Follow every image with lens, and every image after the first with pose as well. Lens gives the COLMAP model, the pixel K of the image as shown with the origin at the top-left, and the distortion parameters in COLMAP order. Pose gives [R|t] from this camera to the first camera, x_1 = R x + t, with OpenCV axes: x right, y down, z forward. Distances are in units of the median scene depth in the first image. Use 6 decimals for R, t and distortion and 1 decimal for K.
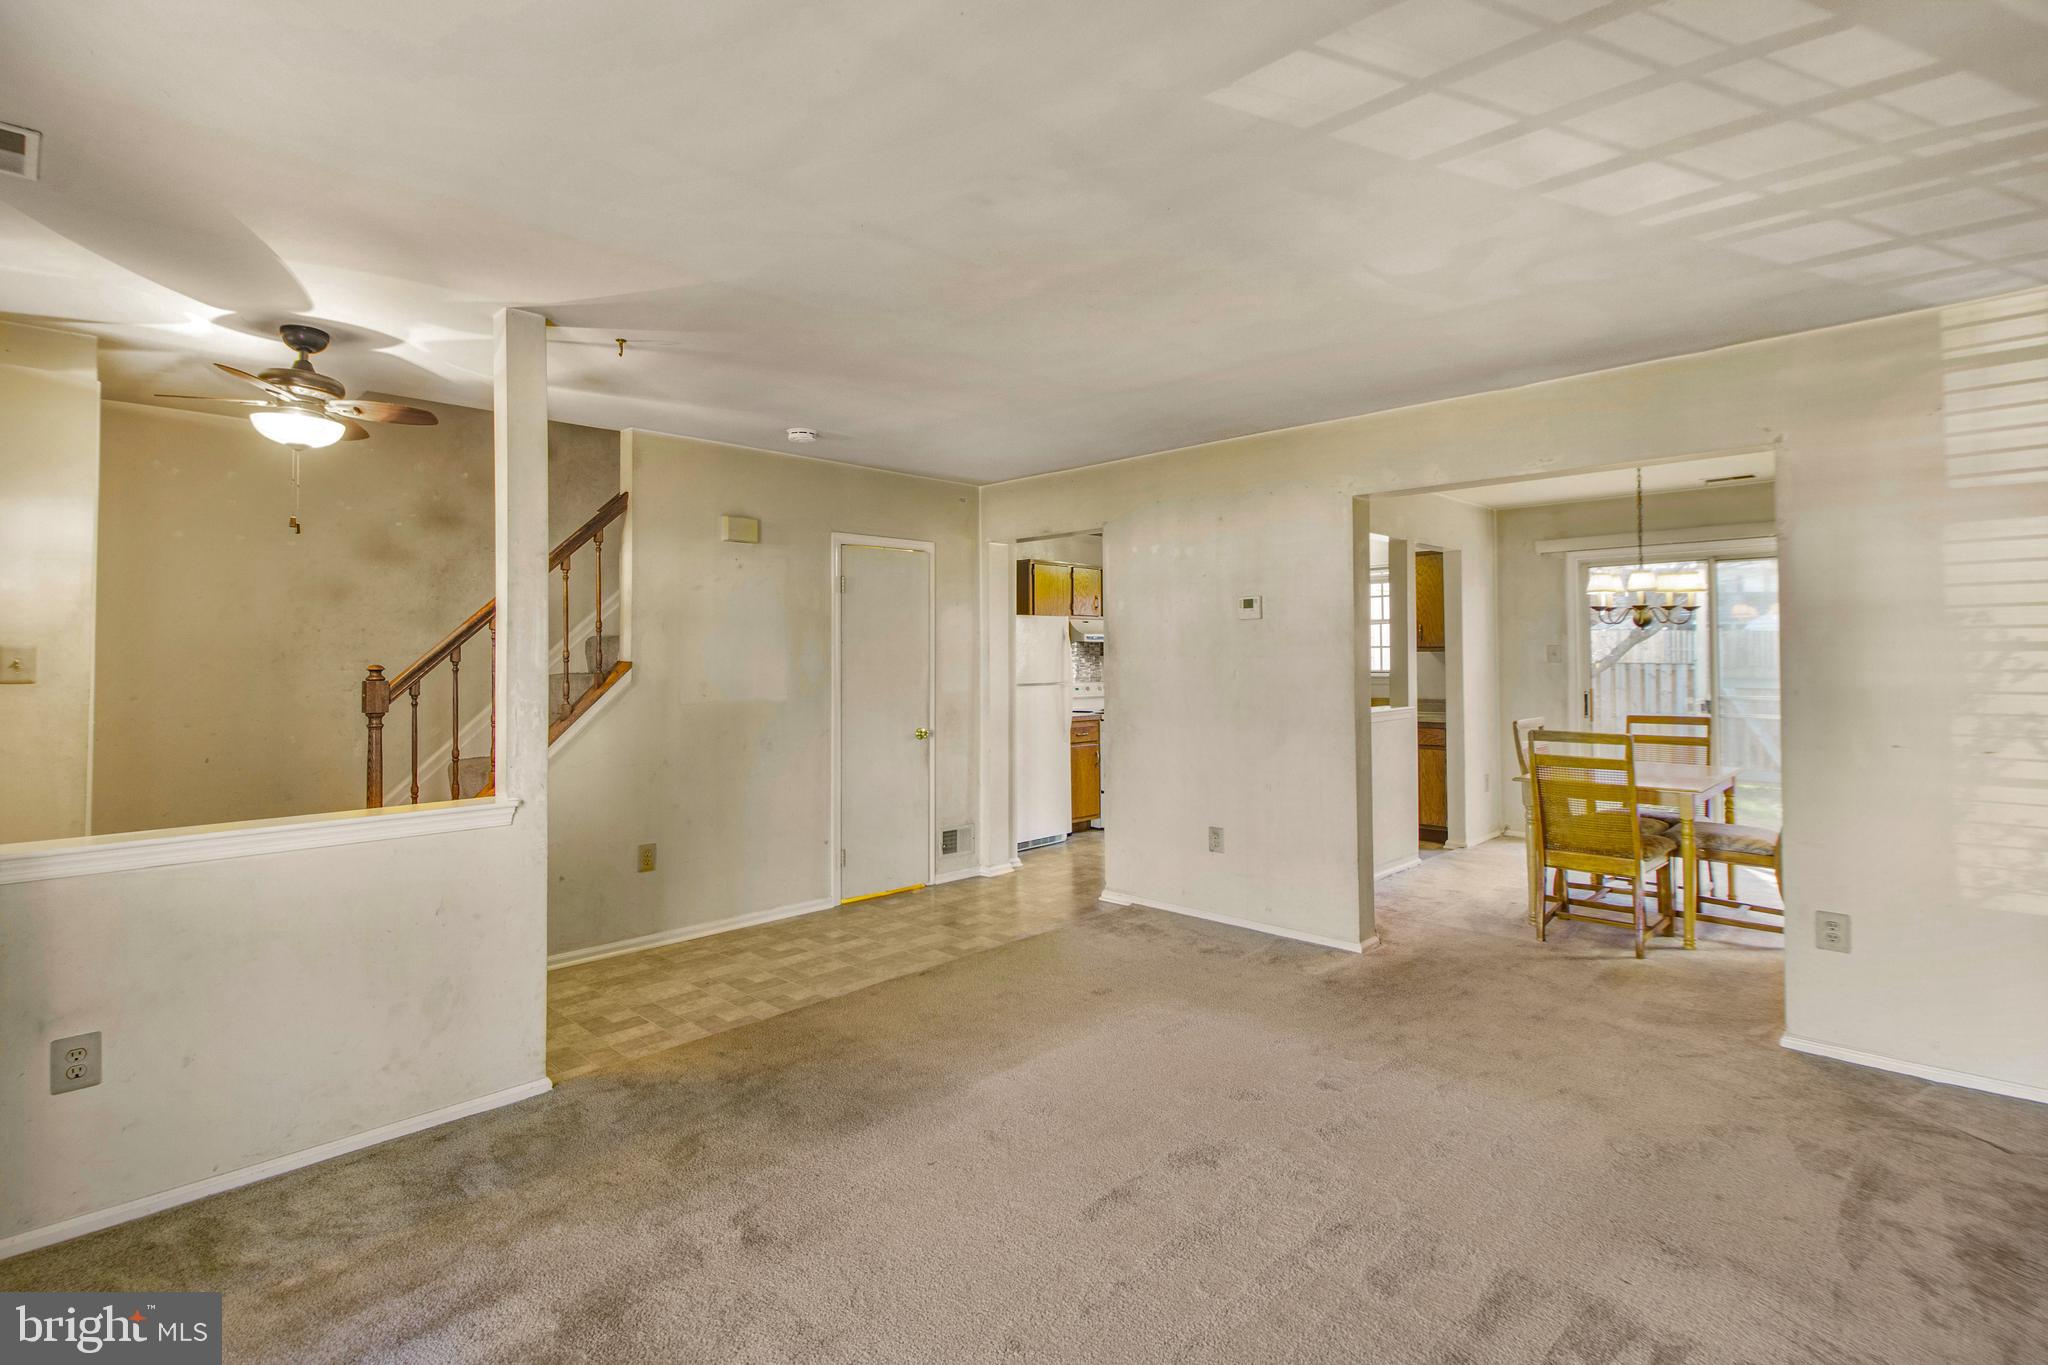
lens RADIAL K [[965.2, 0, 997.3], [0, 965.2, 654.5], [0, 0, 1]] dist [0.020982, -0.013589]
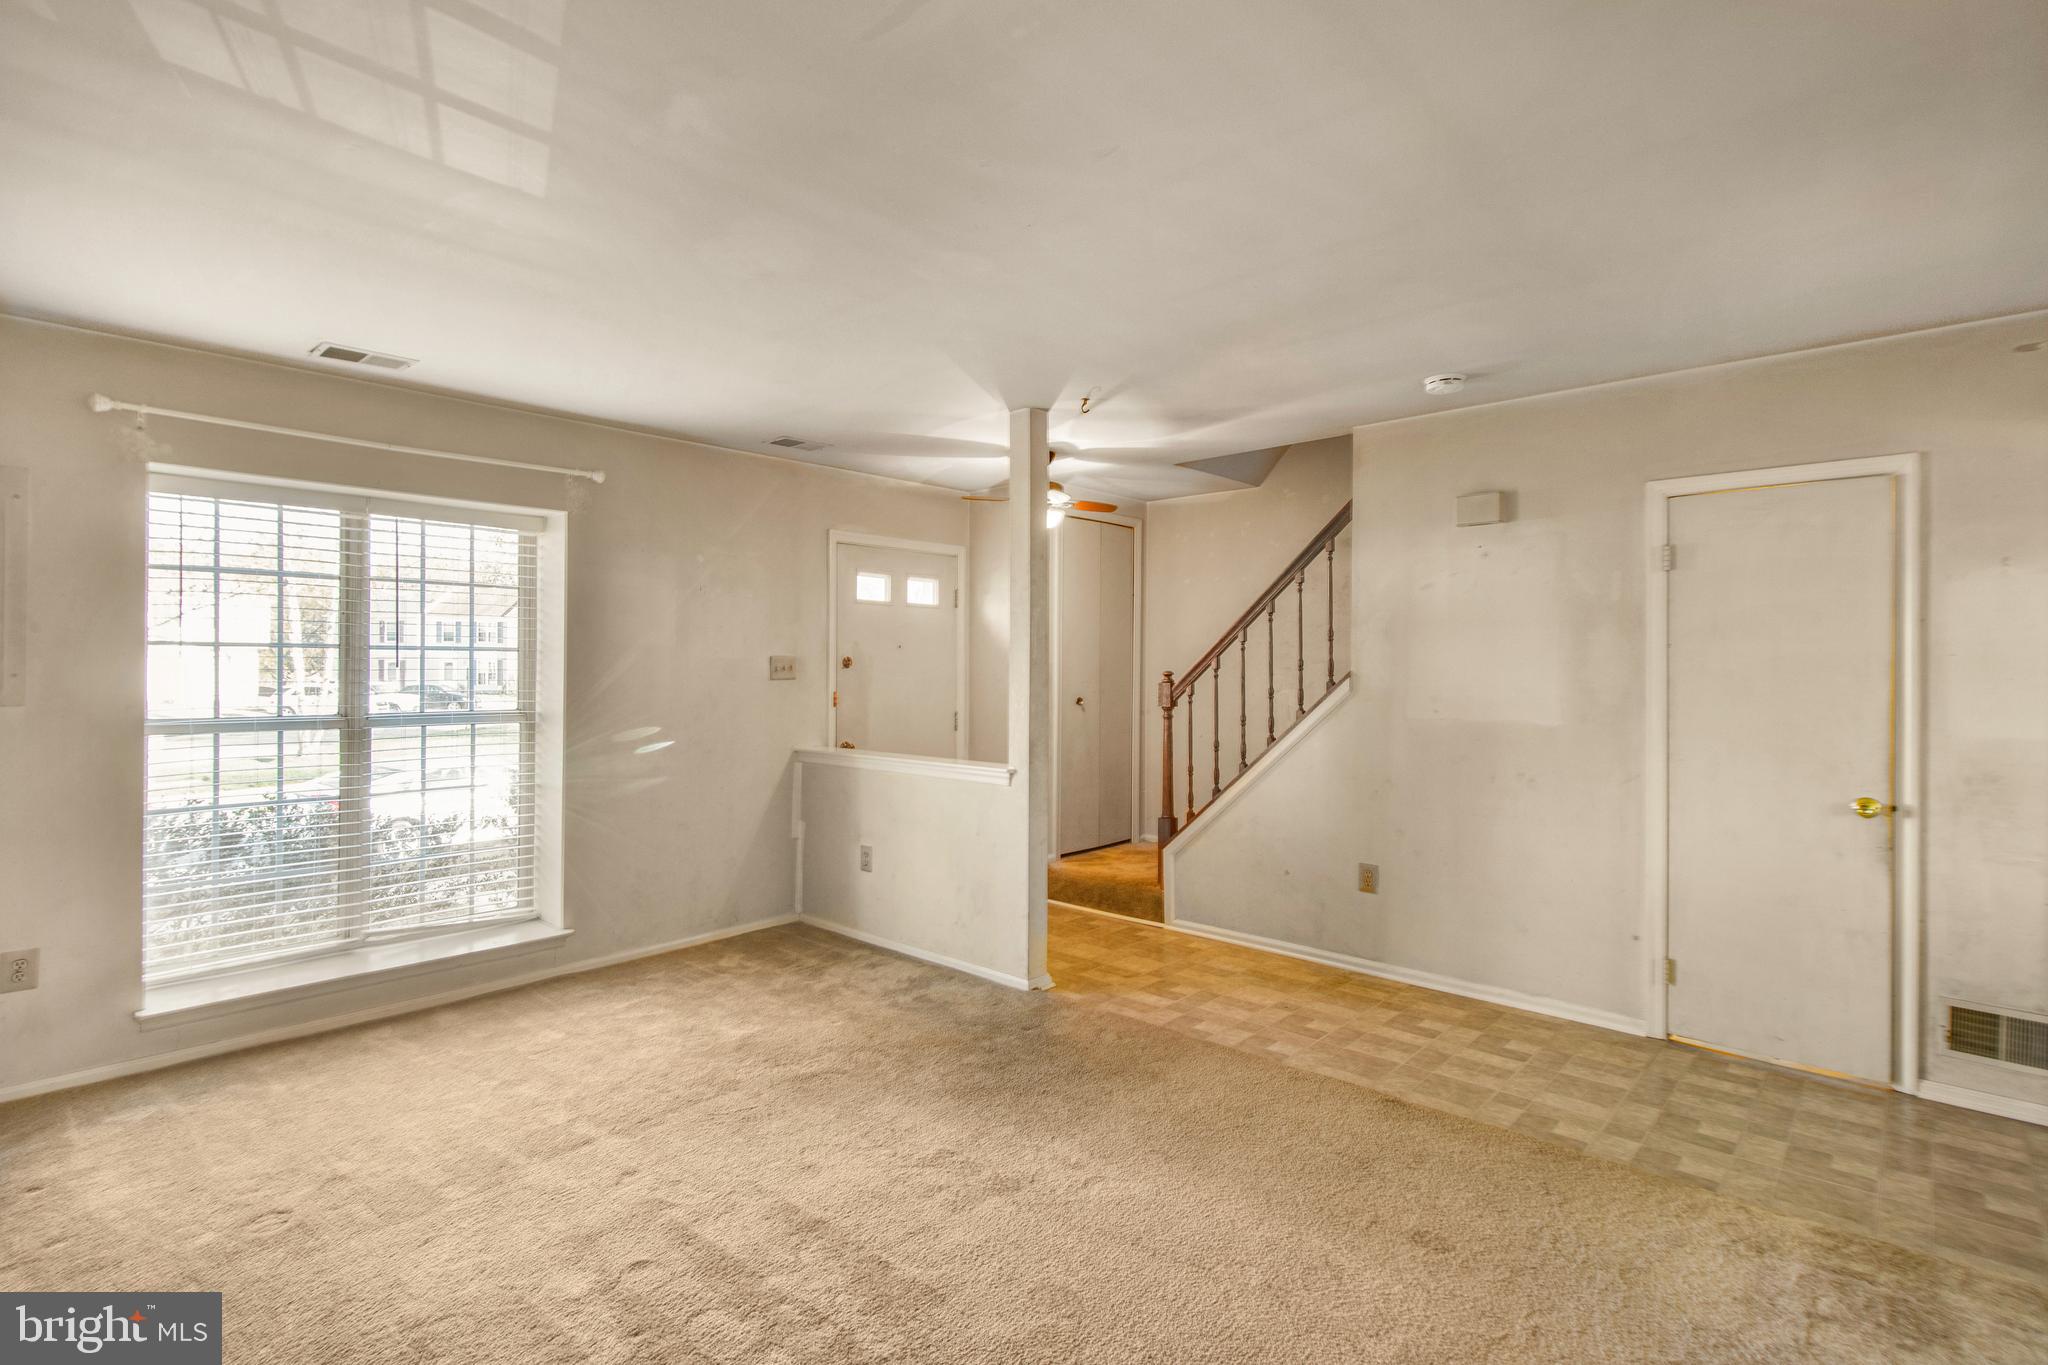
lens RADIAL K [[987.9, 0, 1012.6], [0, 987.9, 669.2], [0, 0, 1]] dist [0.038100, 0.000201]
pose [[0.044527, 0.006778, -0.998985, 0.660095], [-0.000231, 0.999977, 0.006774, -0.000729], [0.999008, -0.000071, 0.044528, 0.679733]]
